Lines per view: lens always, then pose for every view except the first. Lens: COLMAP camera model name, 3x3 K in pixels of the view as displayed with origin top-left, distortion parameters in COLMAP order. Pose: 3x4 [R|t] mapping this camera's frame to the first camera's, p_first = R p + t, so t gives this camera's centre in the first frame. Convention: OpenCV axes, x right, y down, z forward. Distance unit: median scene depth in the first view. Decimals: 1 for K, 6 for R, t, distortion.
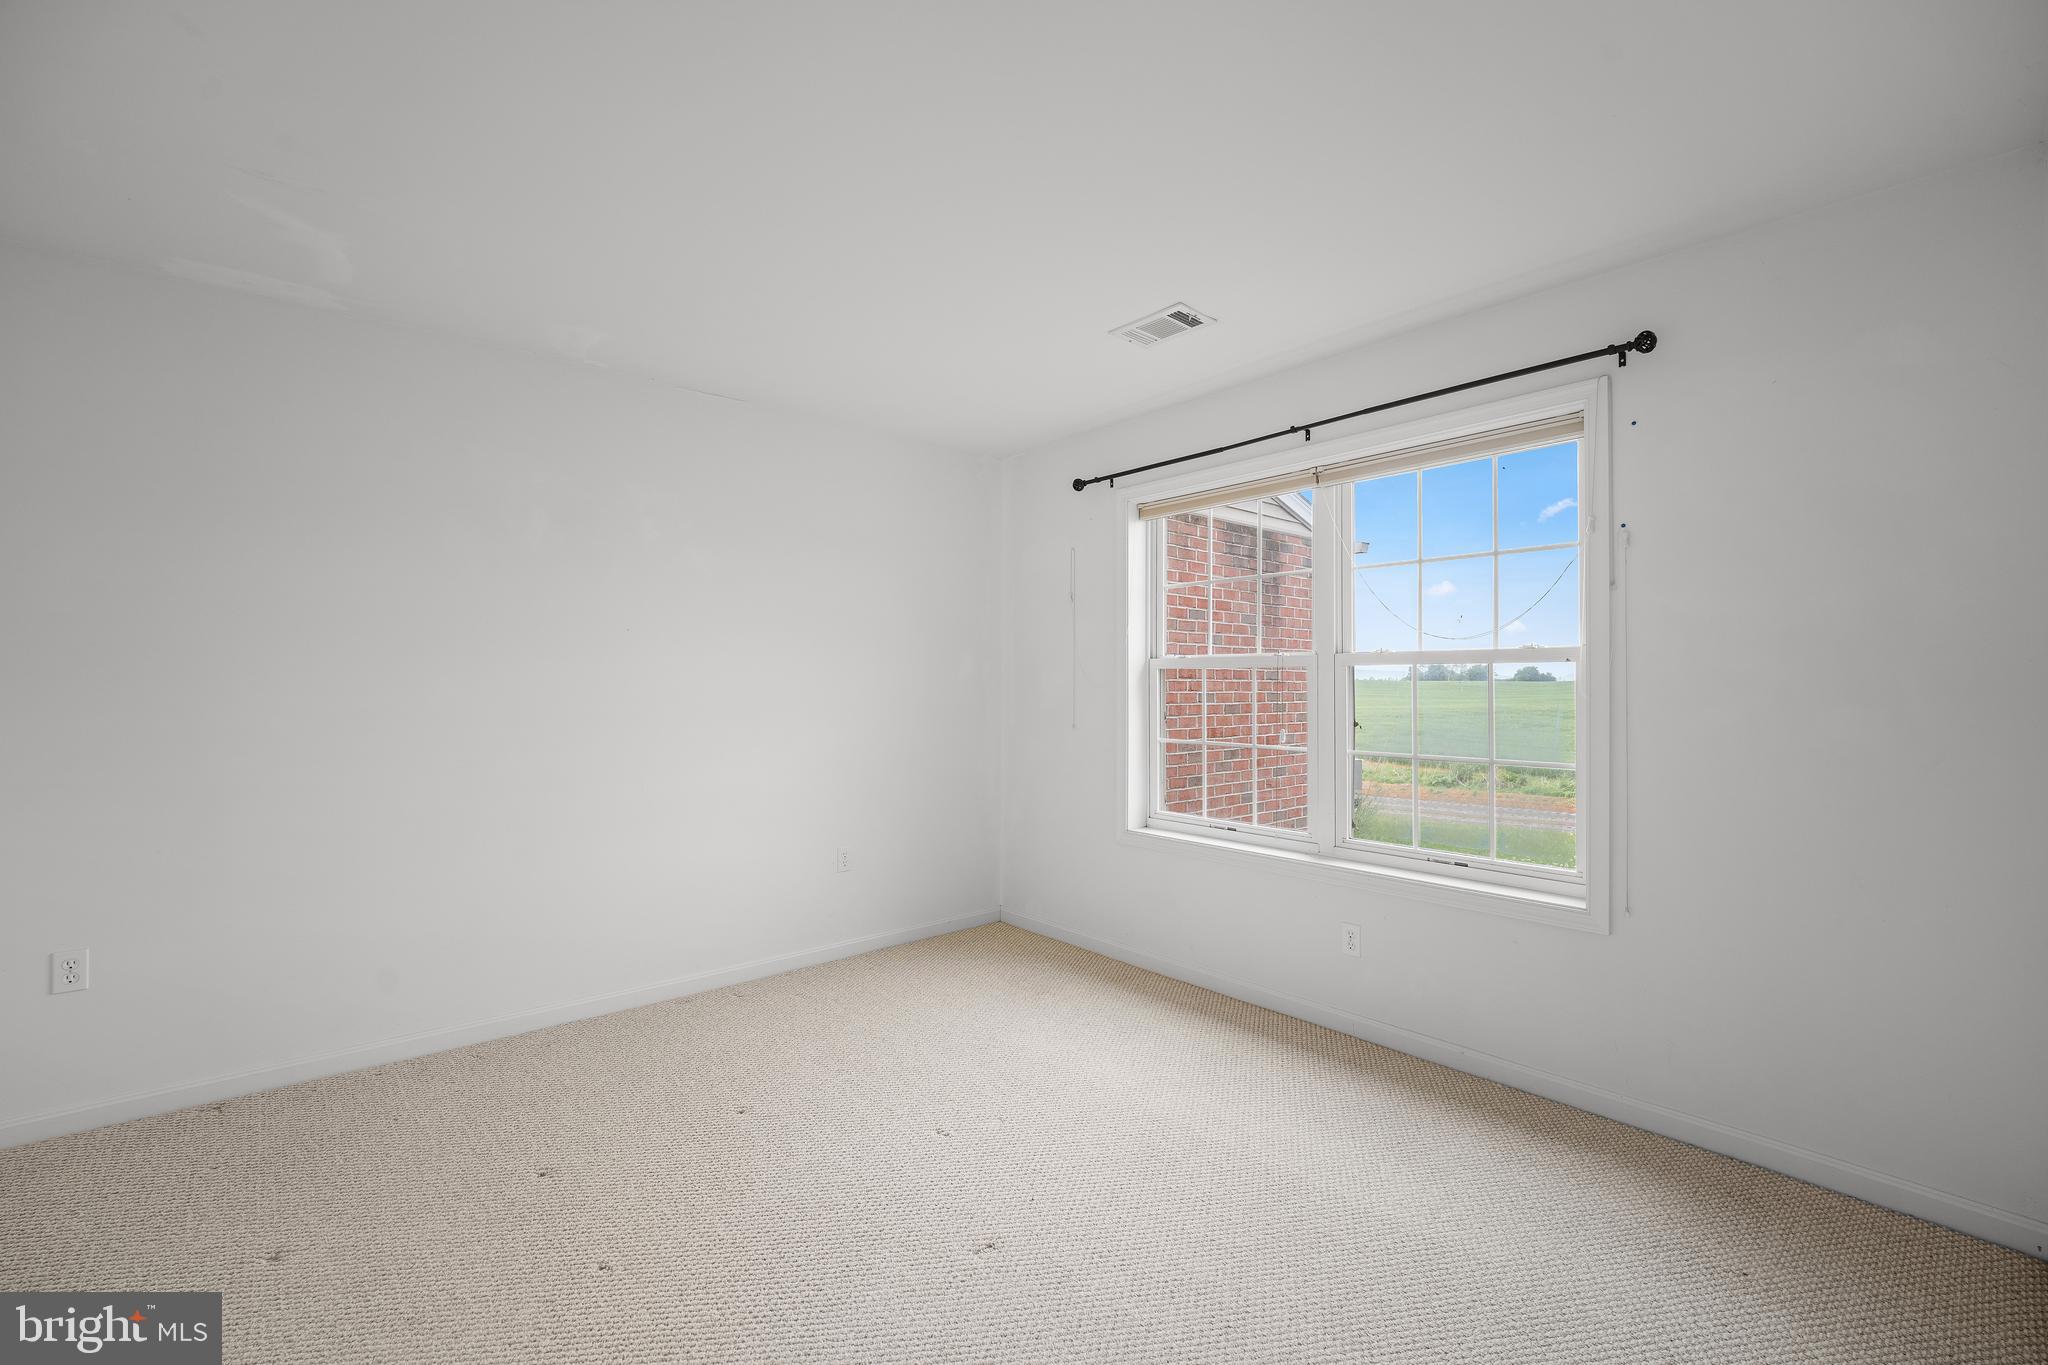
lens RADIAL K [[846.6, 0, 1029.1], [0, 846.6, 674.4], [0, 0, 1]] dist [-0.007164, -0.004595]
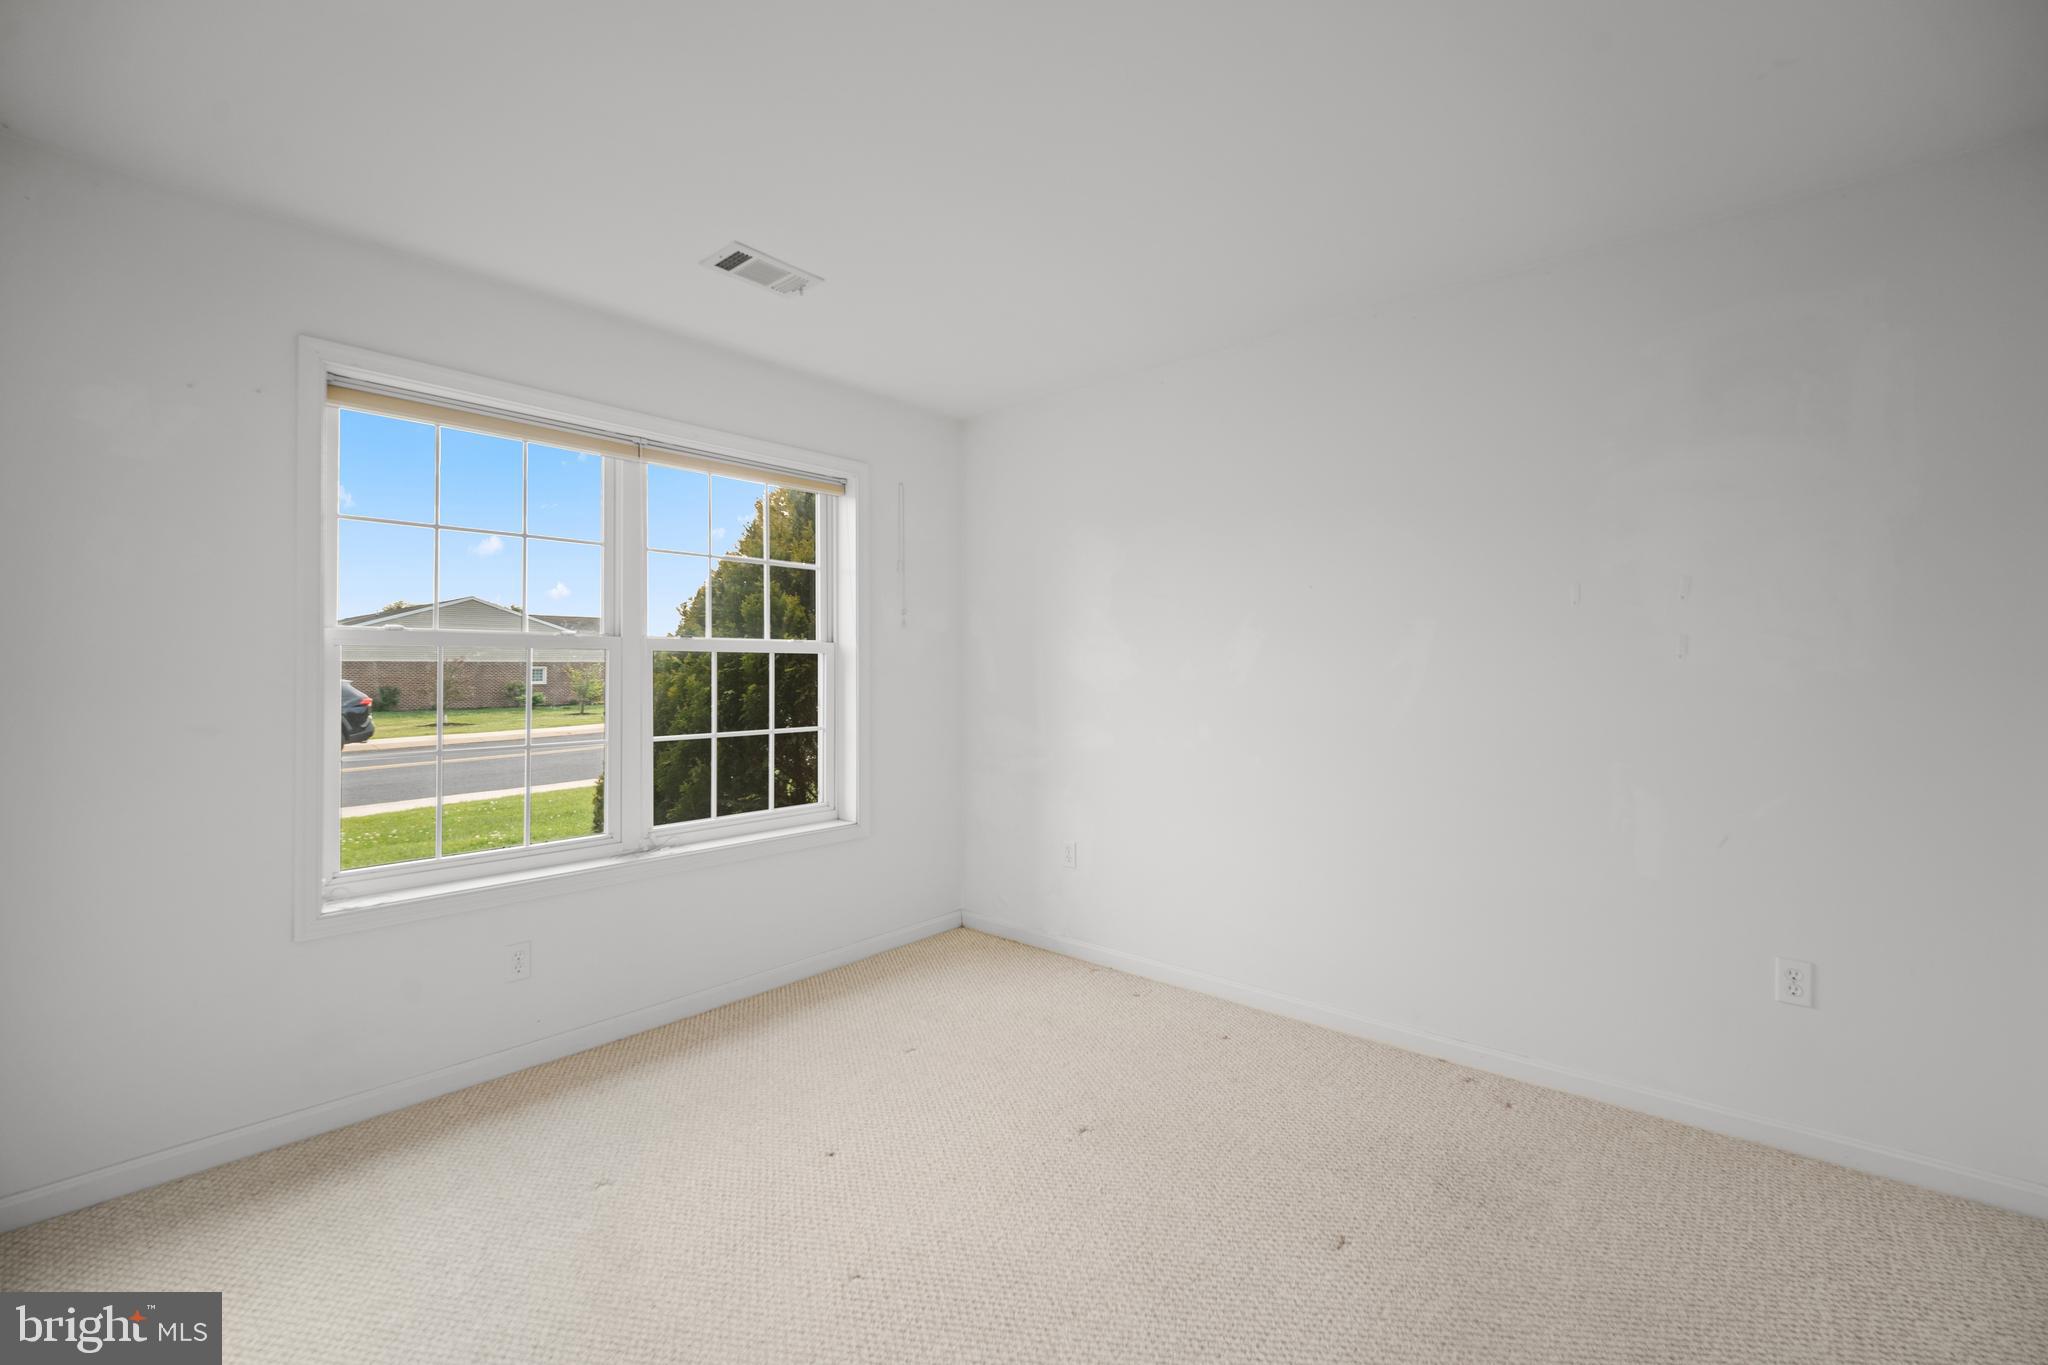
lens RADIAL K [[846.6, 0, 1032.7], [0, 846.6, 670.6], [0, 0, 1]] dist [-0.007164, -0.004595]
pose [[-0.156456, -0.002993, 0.987680, -0.747266], [-0.015805, 0.999875, 0.000526, 0.006220], [-0.987558, -0.015528, -0.156484, 0.828530]]
